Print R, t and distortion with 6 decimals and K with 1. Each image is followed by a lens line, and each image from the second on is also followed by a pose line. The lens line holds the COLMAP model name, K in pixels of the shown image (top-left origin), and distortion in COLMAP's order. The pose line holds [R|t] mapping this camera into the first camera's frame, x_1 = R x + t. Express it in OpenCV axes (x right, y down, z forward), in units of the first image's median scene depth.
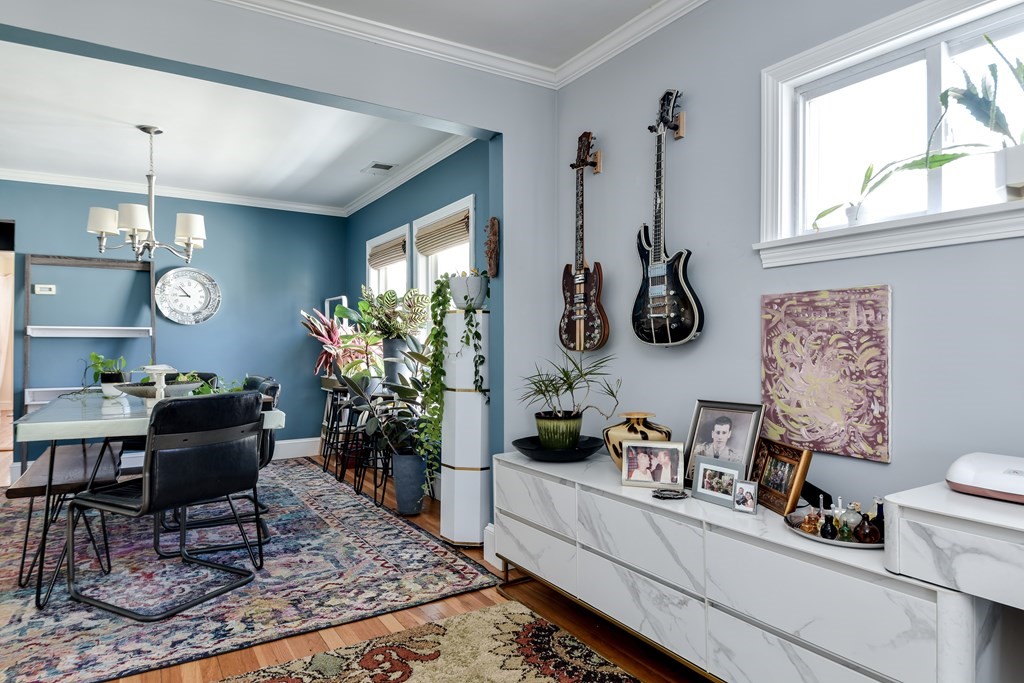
lens RADIAL K [[596.2, 0, 516.8], [0, 596.2, 356.0], [0, 0, 1]] dist [0.034342, -0.033984]
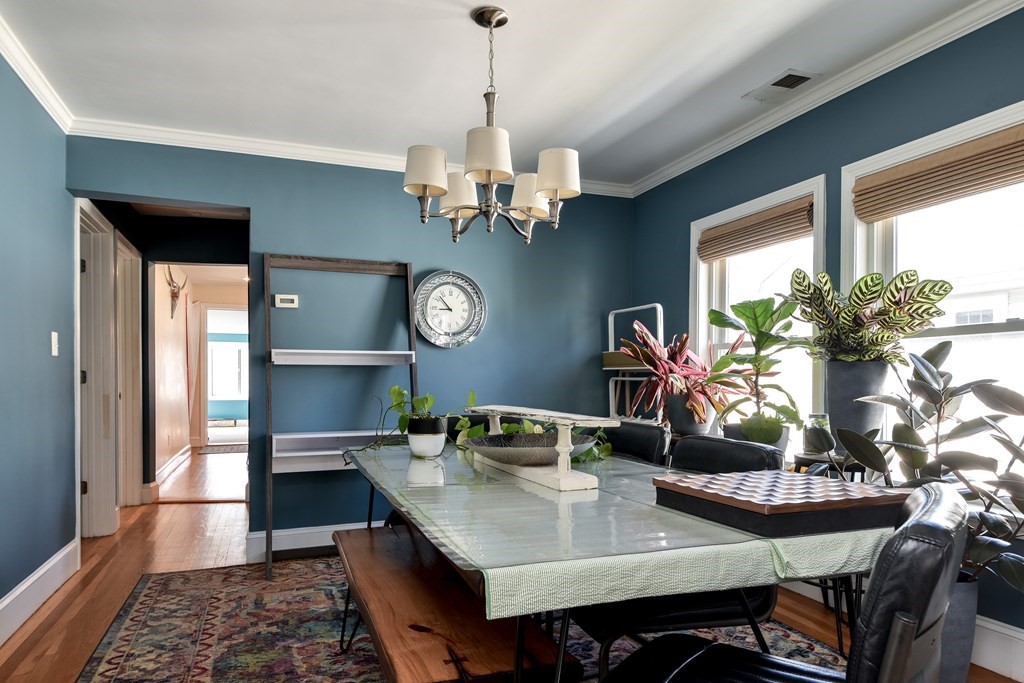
lens RADIAL K [[692.9, 0, 550.2], [0, 692.9, 388.7], [0, 0, 1]] dist [0.031246, -0.007261]
pose [[0.976030, 0.001222, -0.217631, -0.488272], [-0.001681, 0.999997, -0.001925, -0.001918], [0.217628, 0.002245, 0.976029, 0.401481]]
